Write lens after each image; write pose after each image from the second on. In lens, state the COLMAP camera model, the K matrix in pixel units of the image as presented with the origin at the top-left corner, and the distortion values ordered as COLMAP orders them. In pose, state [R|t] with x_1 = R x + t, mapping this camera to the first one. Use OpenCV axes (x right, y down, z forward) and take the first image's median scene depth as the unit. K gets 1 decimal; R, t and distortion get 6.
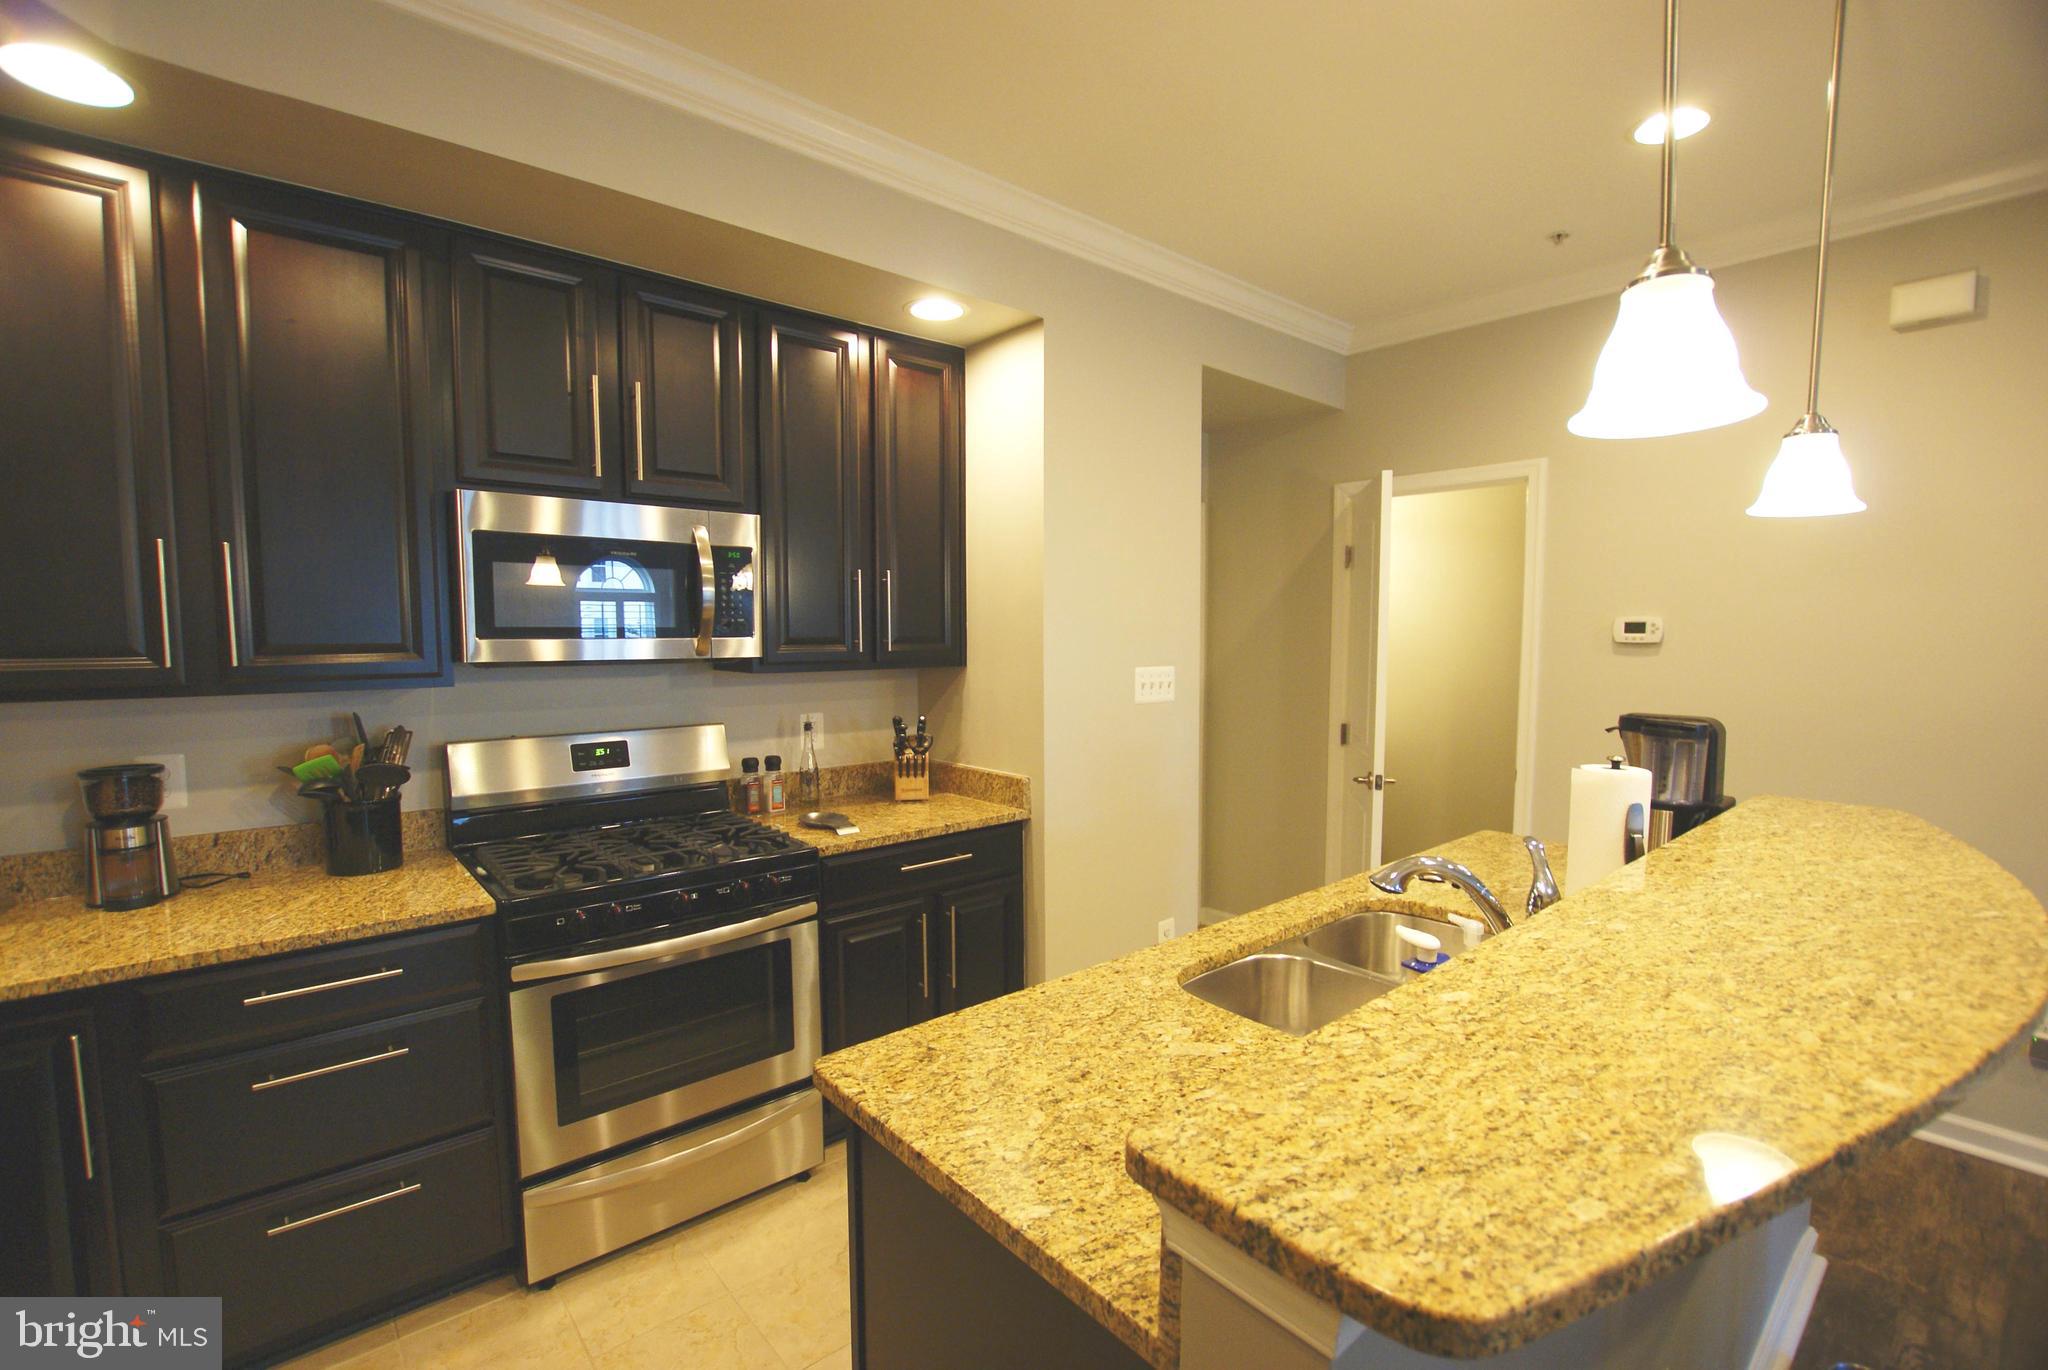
lens RADIAL K [[903.7, 0, 1018.4], [0, 903.7, 695.3], [0, 0, 1]] dist [-0.026881, 0.001612]
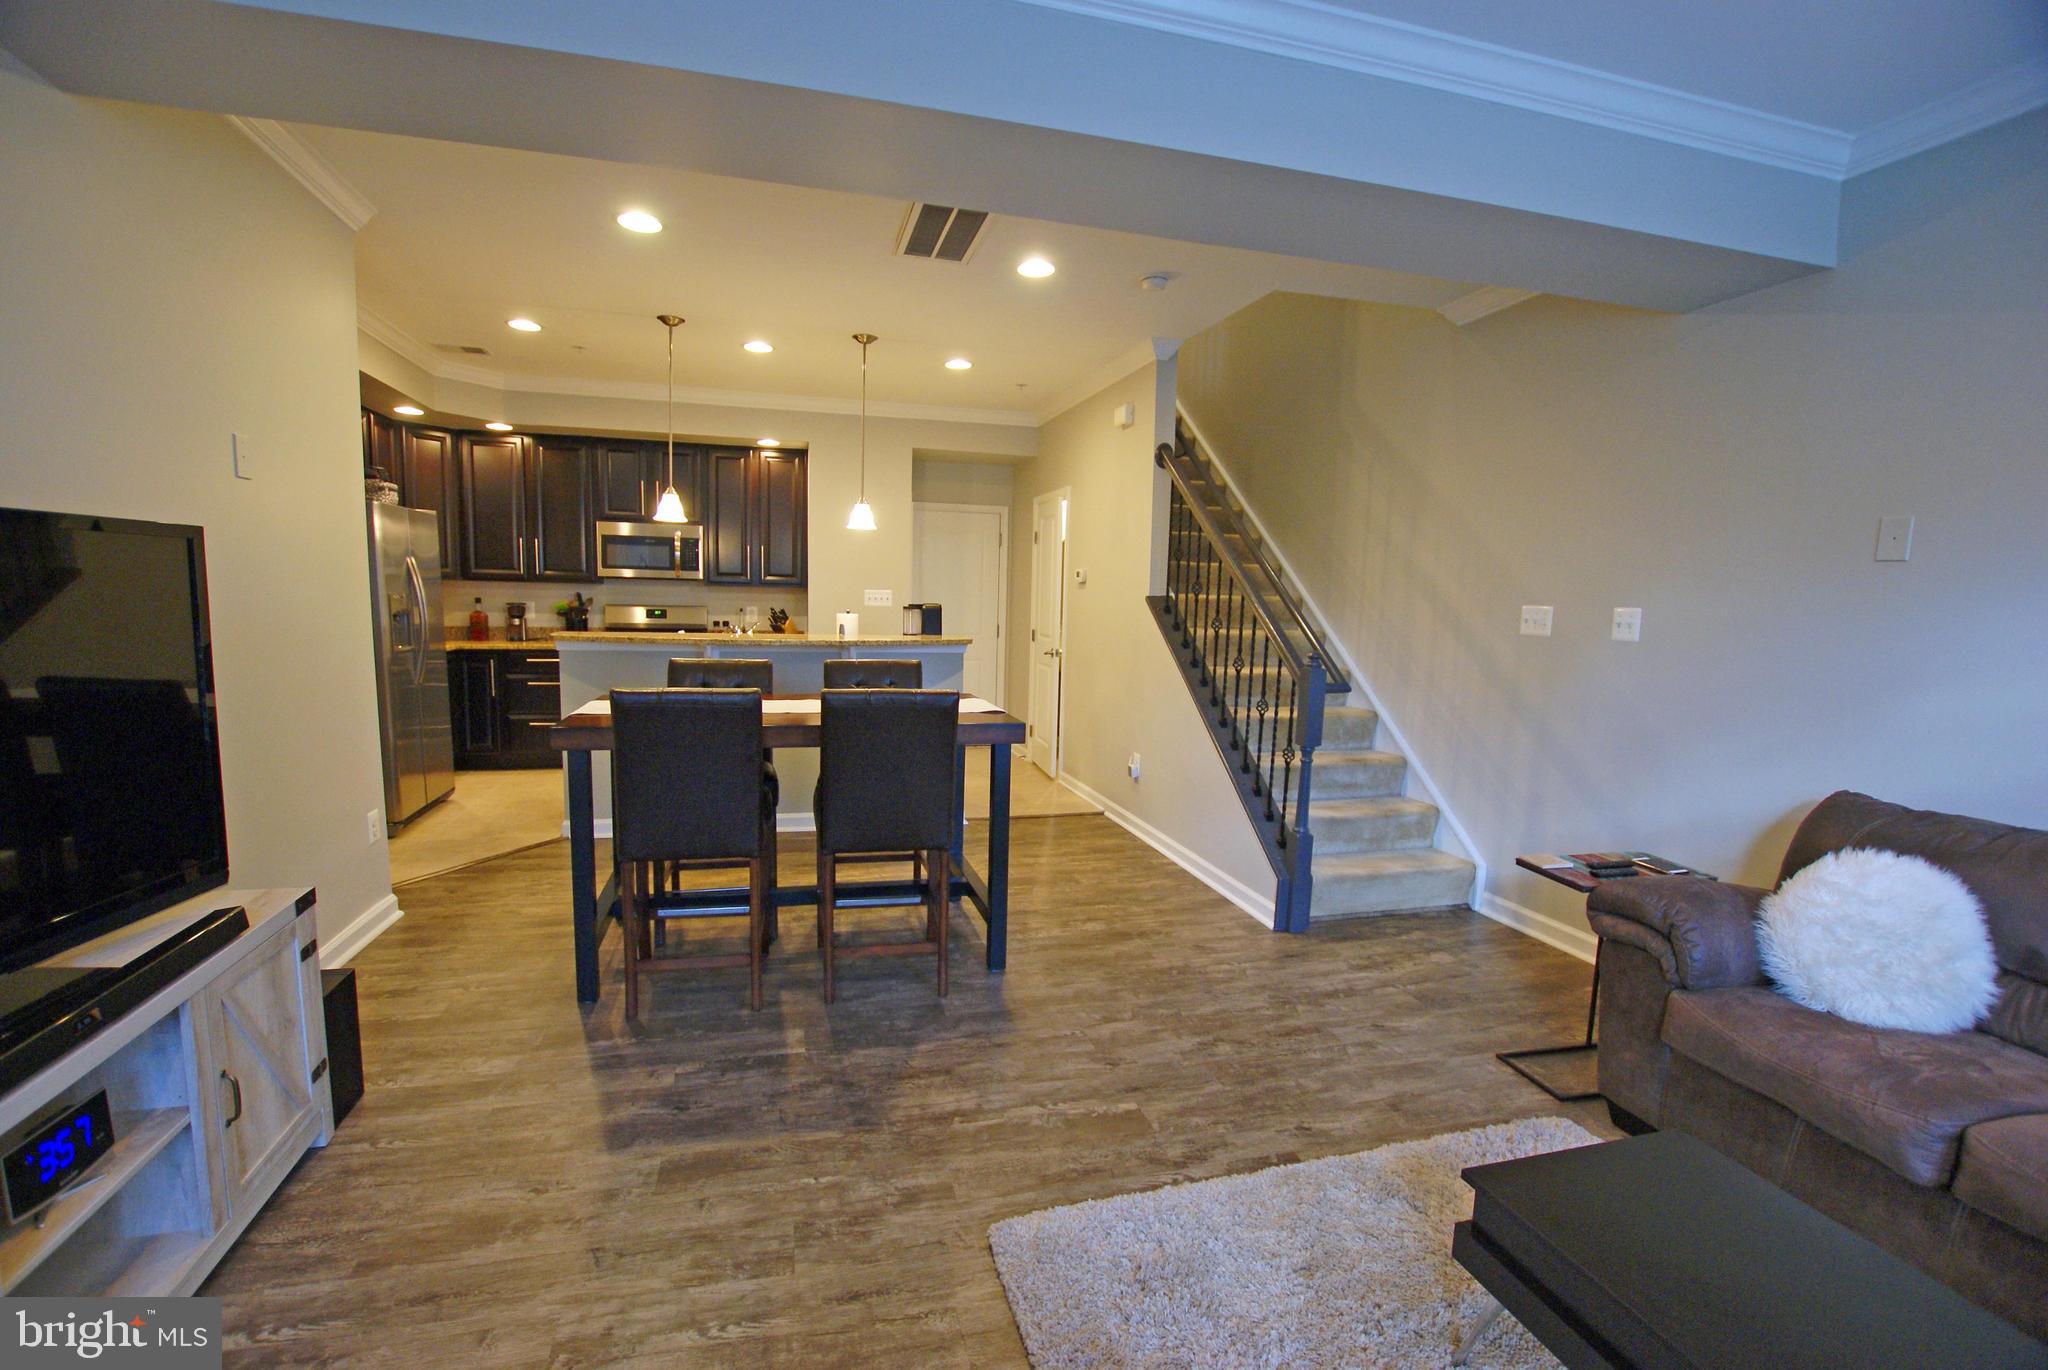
lens RADIAL K [[903.7, 0, 1023.6], [0, 903.7, 691.4], [0, 0, 1]] dist [-0.026881, 0.001612]
pose [[0.906031, 0.075342, -0.416451, 2.126728], [-0.060929, 0.996996, 0.047814, 0.130068], [0.418802, -0.017947, 0.907900, -1.277811]]
